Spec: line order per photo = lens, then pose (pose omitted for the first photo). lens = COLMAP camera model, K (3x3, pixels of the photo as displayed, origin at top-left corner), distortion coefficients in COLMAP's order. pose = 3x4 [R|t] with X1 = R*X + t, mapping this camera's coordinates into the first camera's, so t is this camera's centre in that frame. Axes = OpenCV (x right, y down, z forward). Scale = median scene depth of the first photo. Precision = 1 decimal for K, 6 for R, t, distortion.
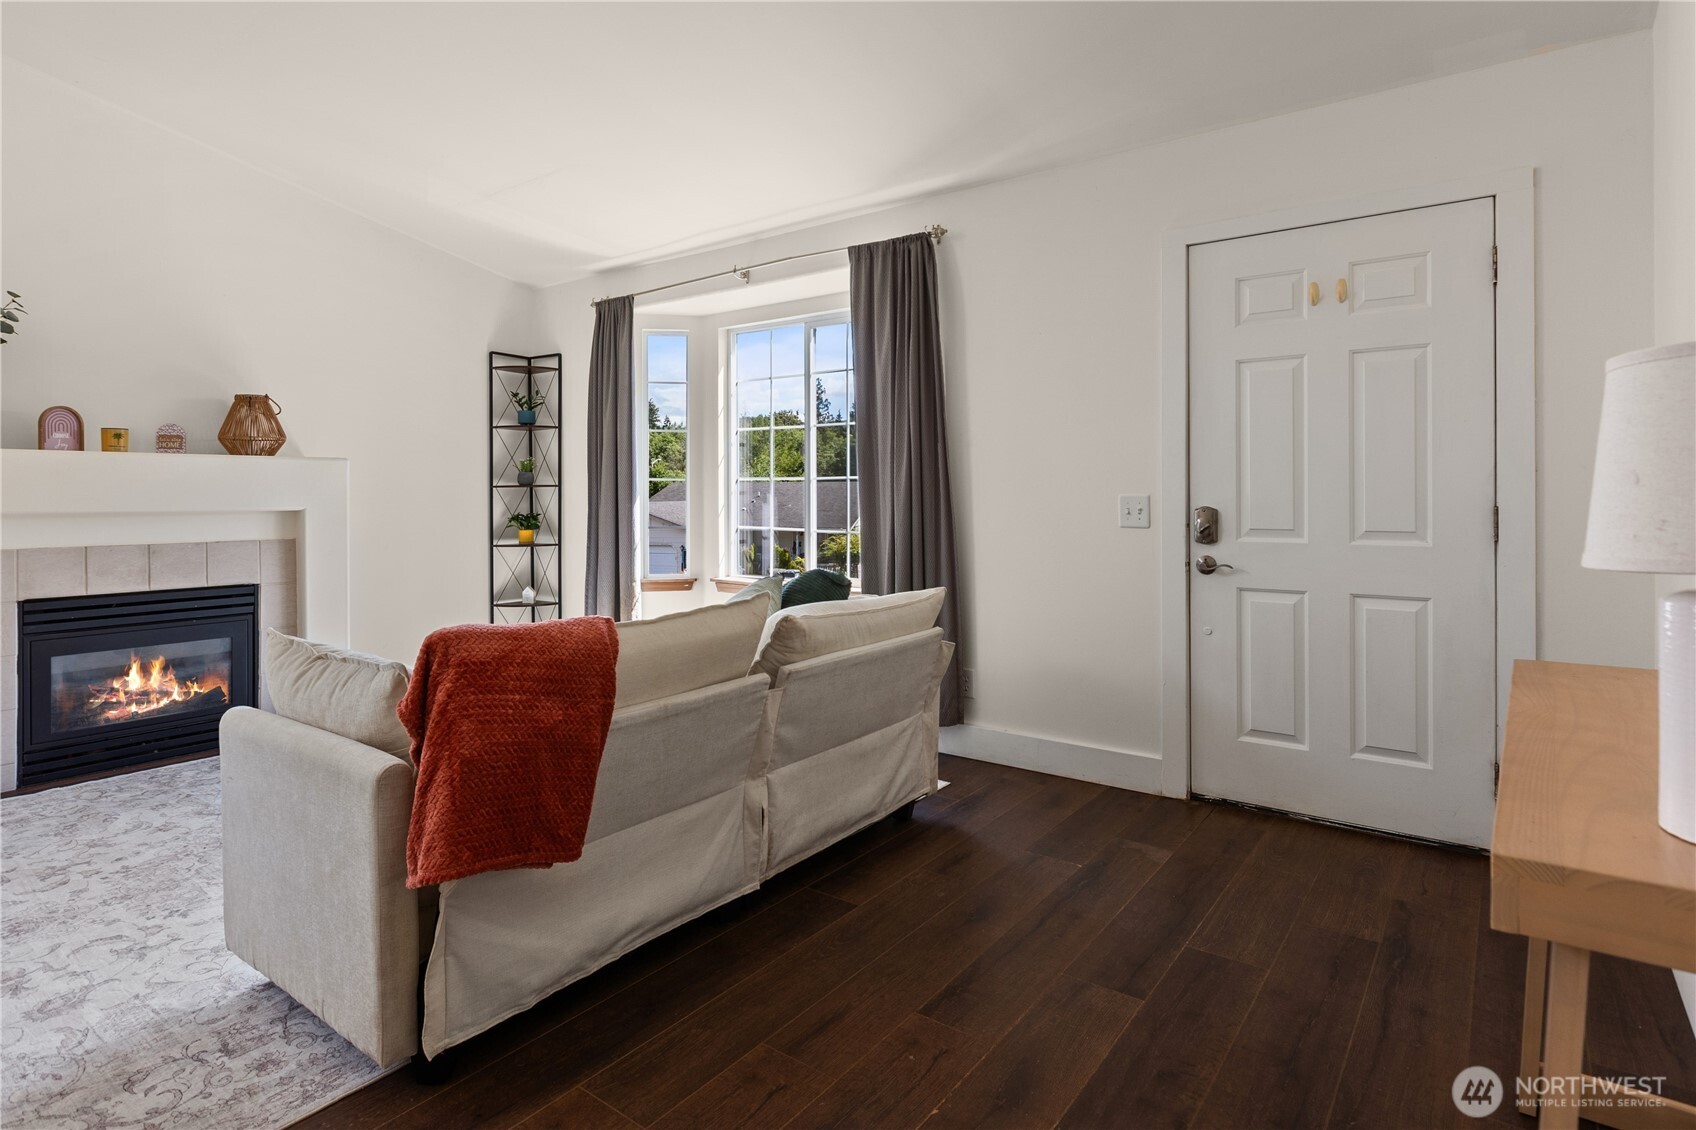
lens RADIAL K [[890.7, 0, 855.9], [0, 890.7, 501.8], [0, 0, 1]] dist [-0.001847, -0.001700]
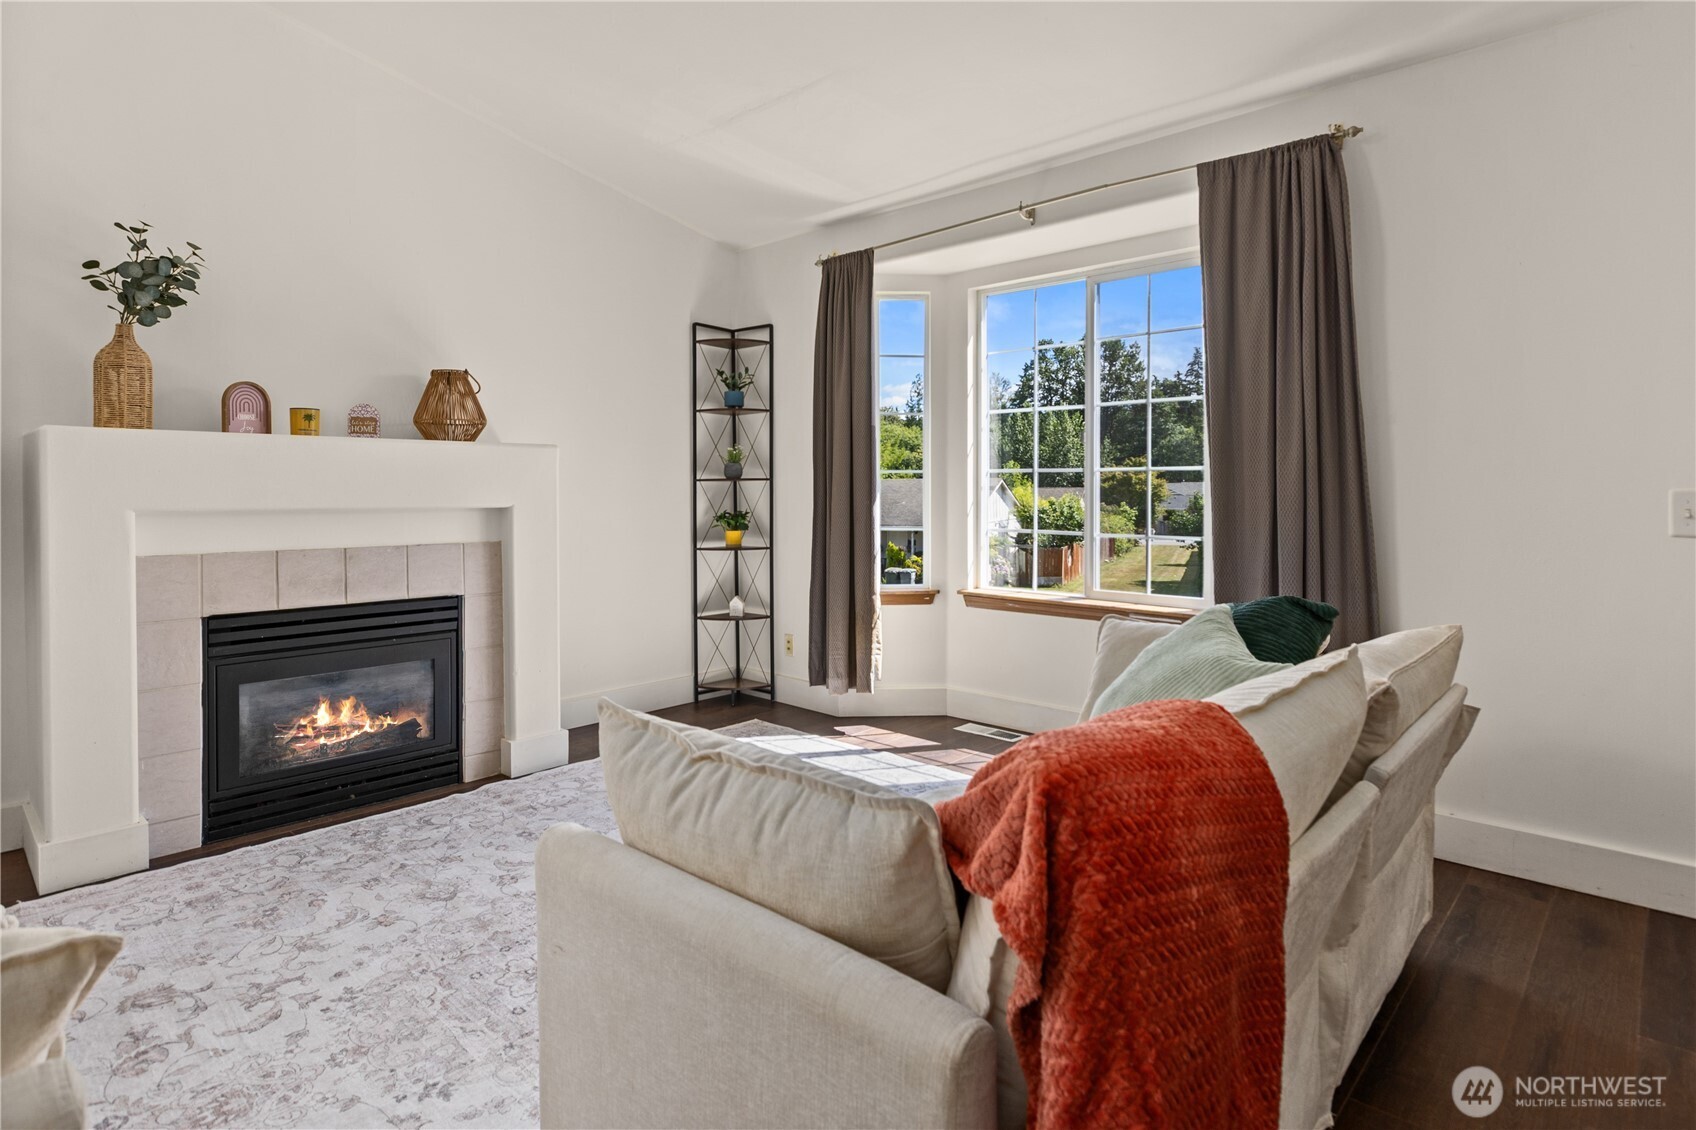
lens RADIAL K [[890.7, 0, 854.6], [0, 890.7, 509.6], [0, 0, 1]] dist [-0.001847, -0.001700]
pose [[0.994628, 0.004518, -0.103414, -0.232753], [-0.003287, 0.999922, 0.012074, 0.000958], [0.103461, -0.011669, 0.994565, 0.220836]]
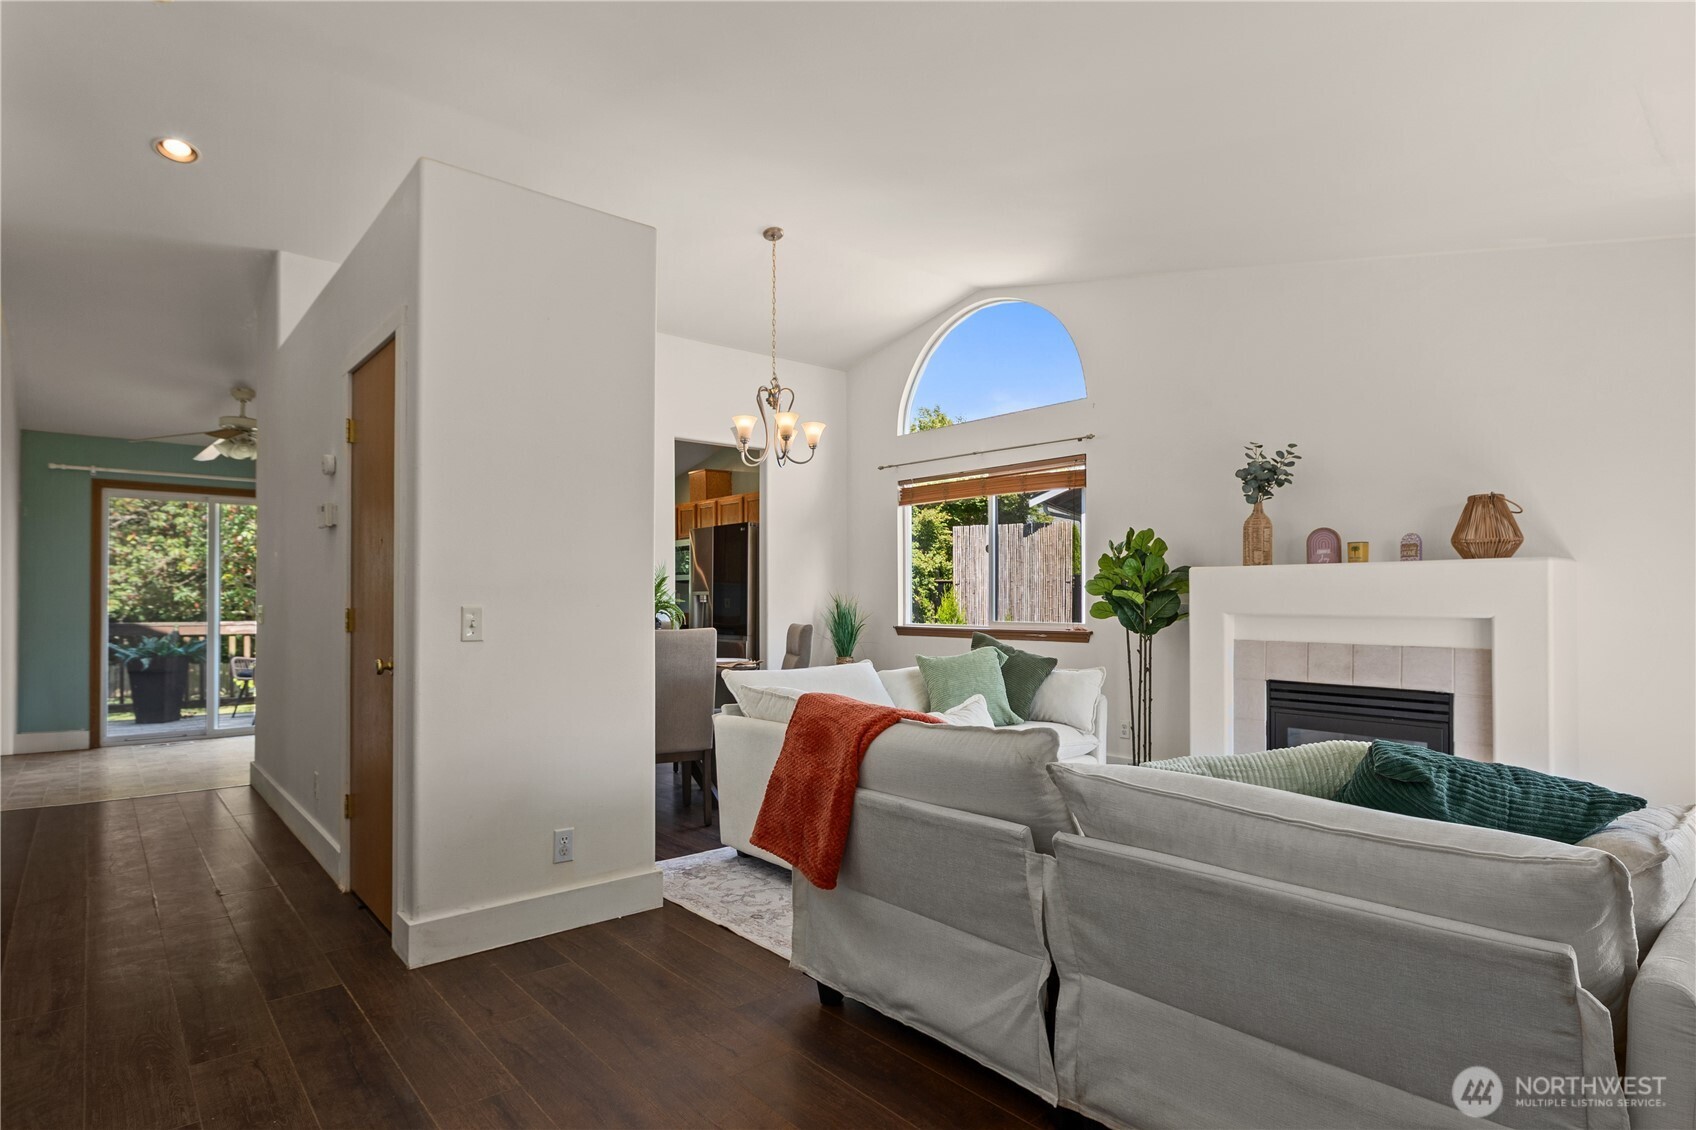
lens RADIAL K [[890.7, 0, 858.2], [0, 890.7, 594.4], [0, 0, 1]] dist [-0.001847, -0.001700]
pose [[-0.210975, -0.000983, -0.977491, 0.428378], [-0.010006, 0.999949, 0.001154, -0.009676], [0.977440, 0.010025, -0.210974, 0.611962]]
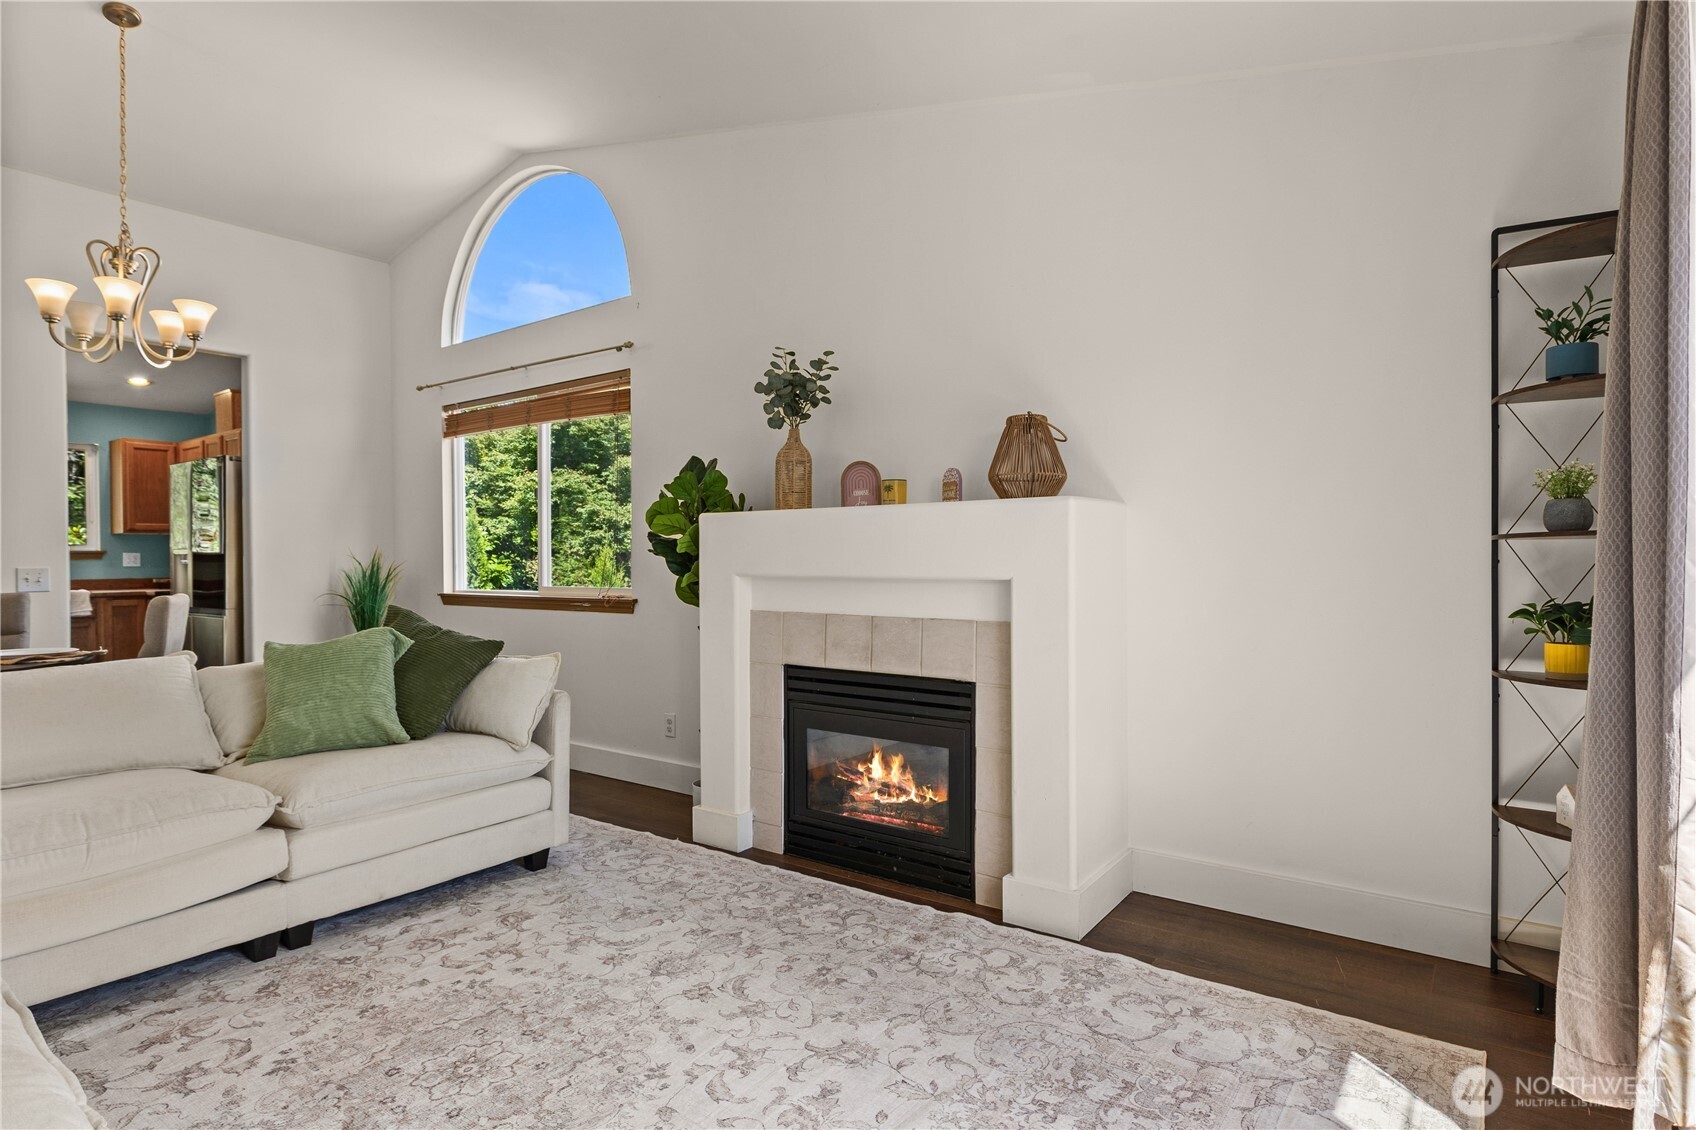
lens RADIAL K [[890.7, 0, 861.7], [0, 890.7, 572.3], [0, 0, 1]] dist [-0.001847, -0.001700]
pose [[0.012811, 0.020899, -0.999700, 0.038305], [-0.005492, 0.999768, 0.020830, -0.009889], [0.999903, 0.005223, 0.012923, 0.959153]]
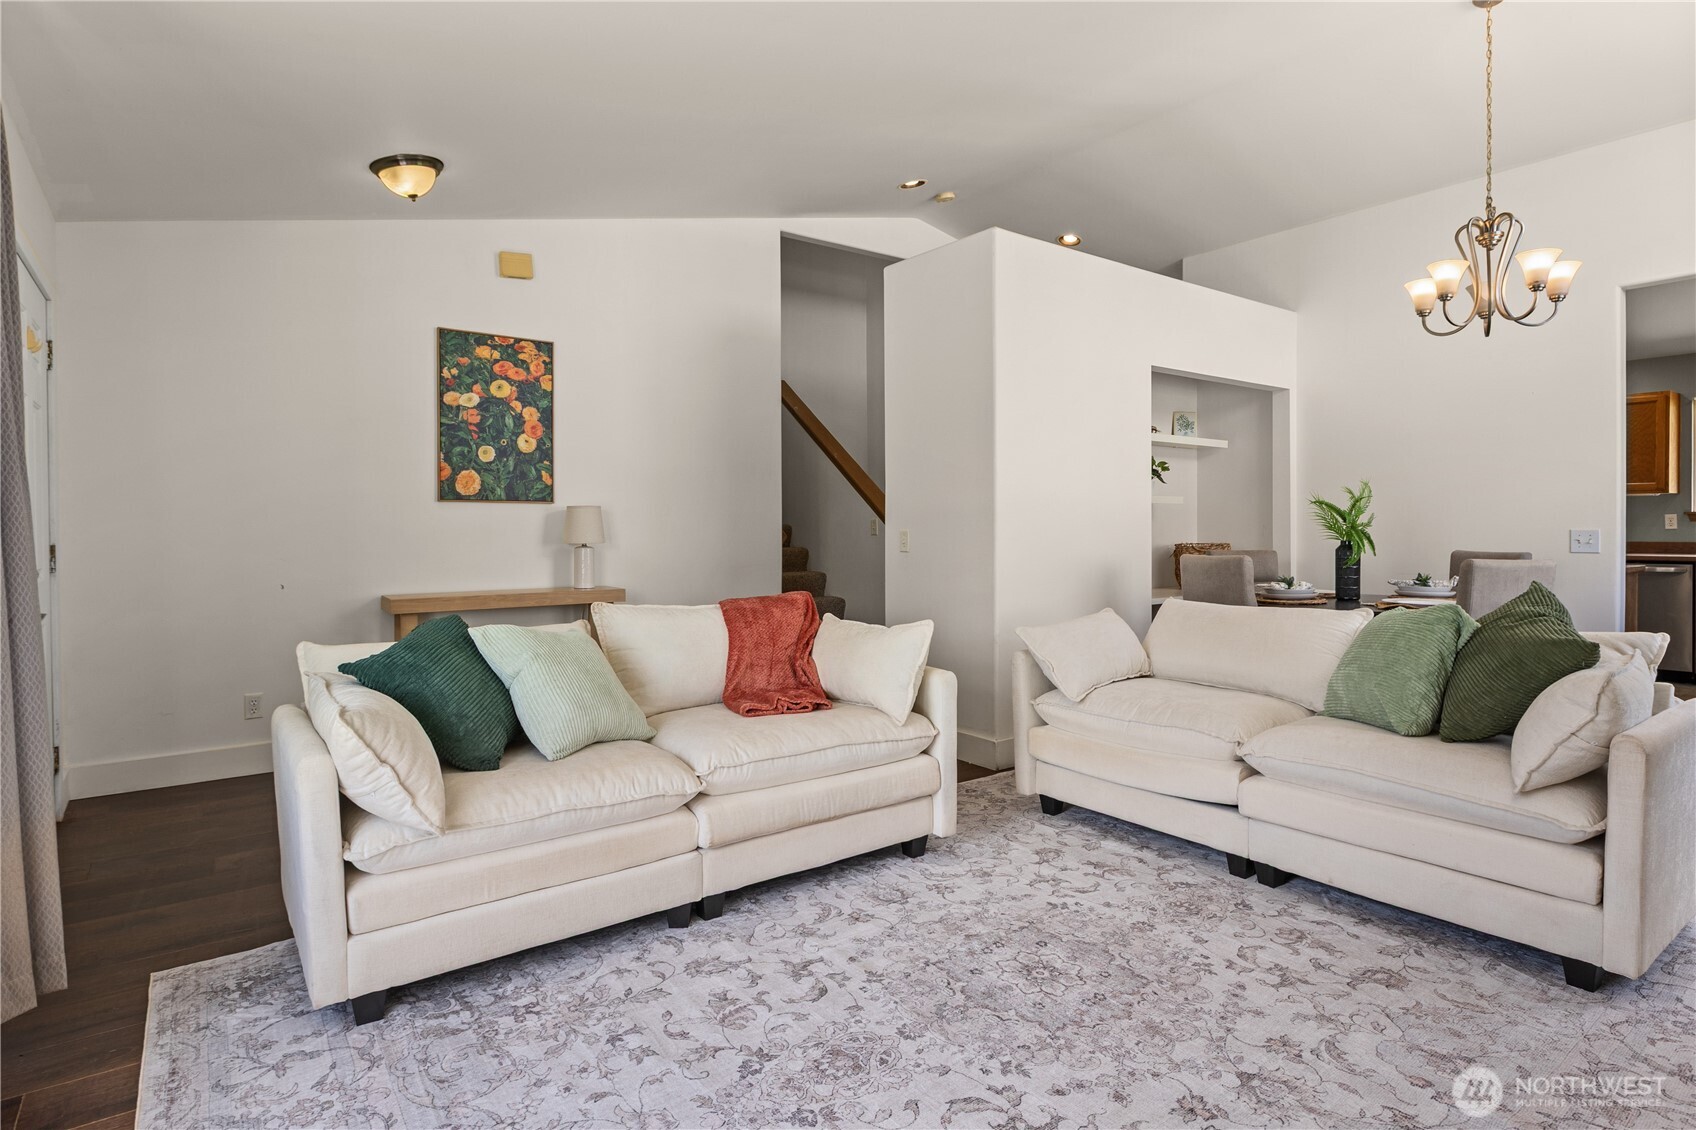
lens RADIAL K [[890.7, 0, 847.2], [0, 890.7, 549.1], [0, 0, 1]] dist [-0.001847, -0.001700]
pose [[-0.957945, 0.001216, 0.286950, -0.520958], [0.011520, 0.999348, 0.034225, -0.012175], [-0.286721, 0.036091, -0.957334, 1.330241]]
